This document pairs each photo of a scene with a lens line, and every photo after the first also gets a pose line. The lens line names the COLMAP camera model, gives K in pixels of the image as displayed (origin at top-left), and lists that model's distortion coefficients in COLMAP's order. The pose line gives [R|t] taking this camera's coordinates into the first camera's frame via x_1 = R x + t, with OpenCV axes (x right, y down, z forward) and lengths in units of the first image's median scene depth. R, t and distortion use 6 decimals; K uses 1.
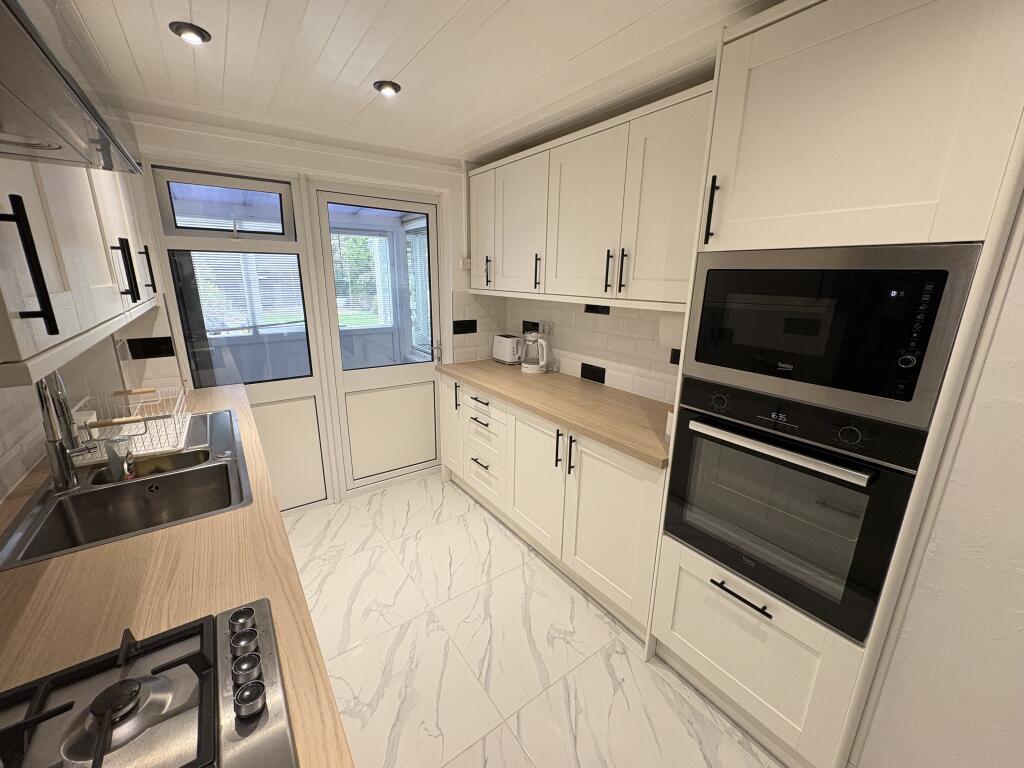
lens RADIAL K [[410.4, 0, 512.0], [0, 410.4, 384.0], [0, 0, 1]] dist [0.008968, -0.000076]
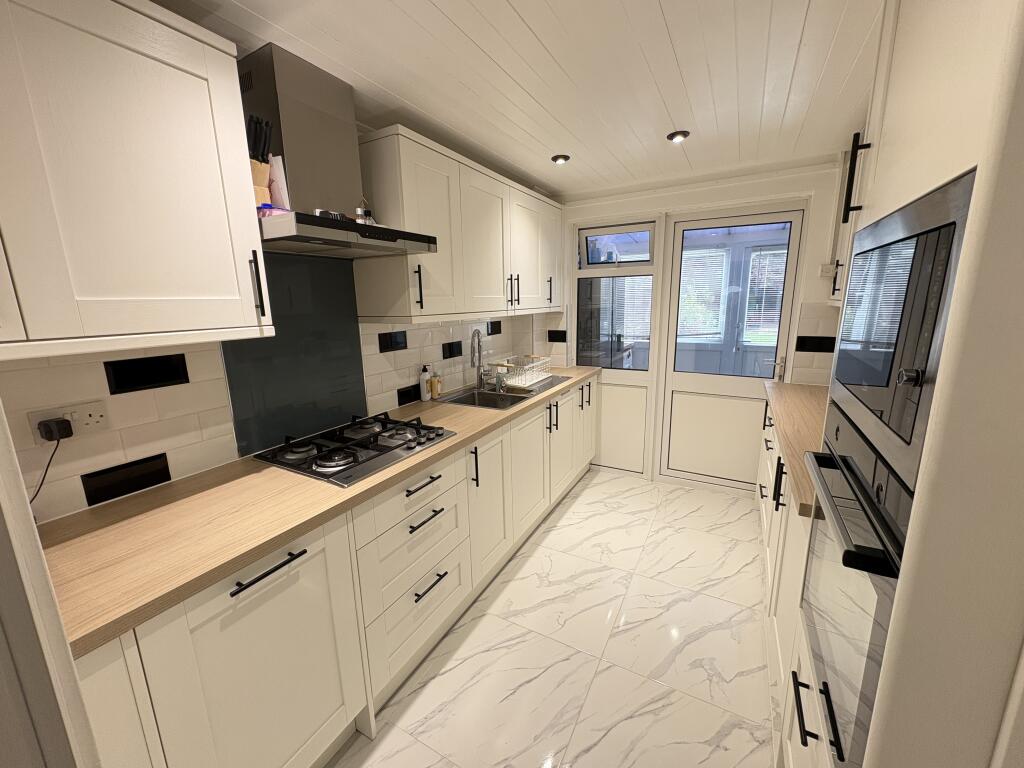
lens RADIAL K [[410.4, 0, 512.0], [0, 410.4, 384.0], [0, 0, 1]] dist [0.008968, -0.000076]
pose [[0.432270, 0.163521, -0.886794, 0.538665], [-0.211979, 0.974289, 0.076325, 0.014724], [0.876475, 0.154988, 0.455819, 0.087462]]
